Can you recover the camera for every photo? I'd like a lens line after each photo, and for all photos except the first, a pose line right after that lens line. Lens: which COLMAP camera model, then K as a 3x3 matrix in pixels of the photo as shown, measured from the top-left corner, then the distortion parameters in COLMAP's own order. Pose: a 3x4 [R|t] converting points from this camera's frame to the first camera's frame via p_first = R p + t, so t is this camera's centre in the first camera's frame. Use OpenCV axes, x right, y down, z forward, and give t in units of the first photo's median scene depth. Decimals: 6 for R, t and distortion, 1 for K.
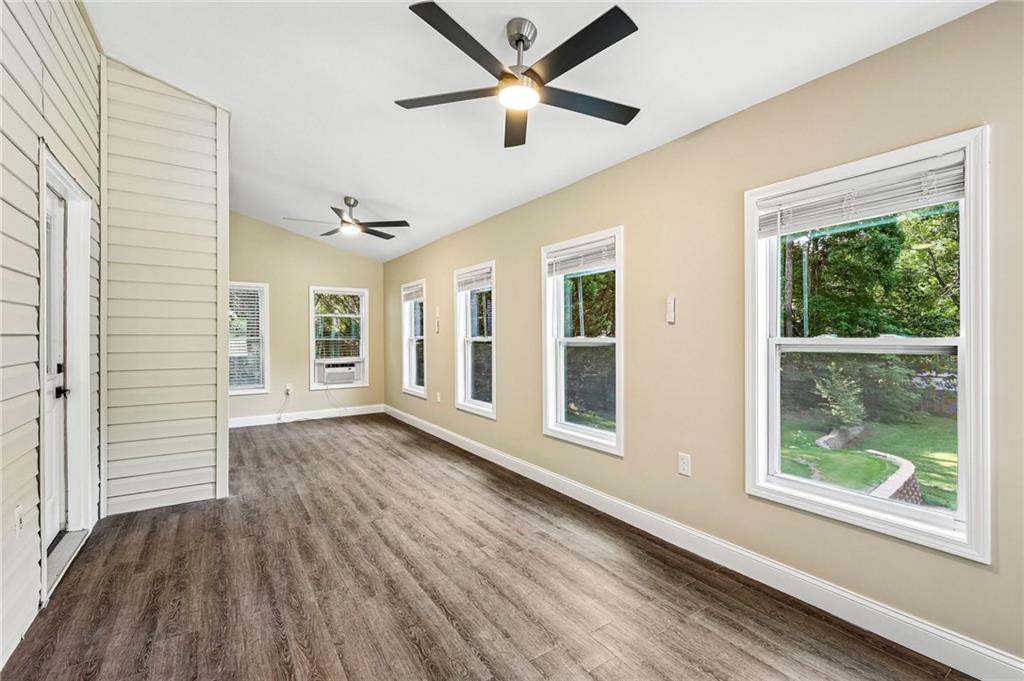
lens RADIAL K [[443.4, 0, 511.6], [0, 443.4, 332.9], [0, 0, 1]] dist [0.000539, -0.000063]
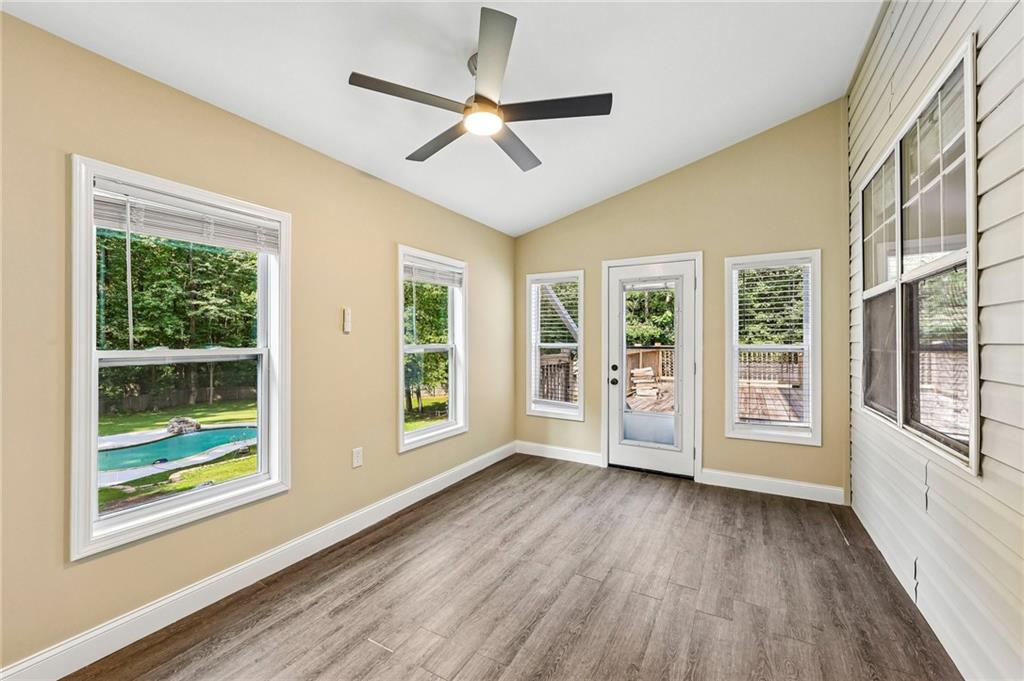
lens RADIAL K [[399.6, 0, 510.8], [0, 399.6, 341.9], [0, 0, 1]] dist [-0.000782, -0.000078]
pose [[-0.438517, 0.011671, 0.898647, -0.725618], [0.006488, 0.999931, -0.009820, 0.012976], [-0.898699, 0.001524, -0.438563, 1.125605]]
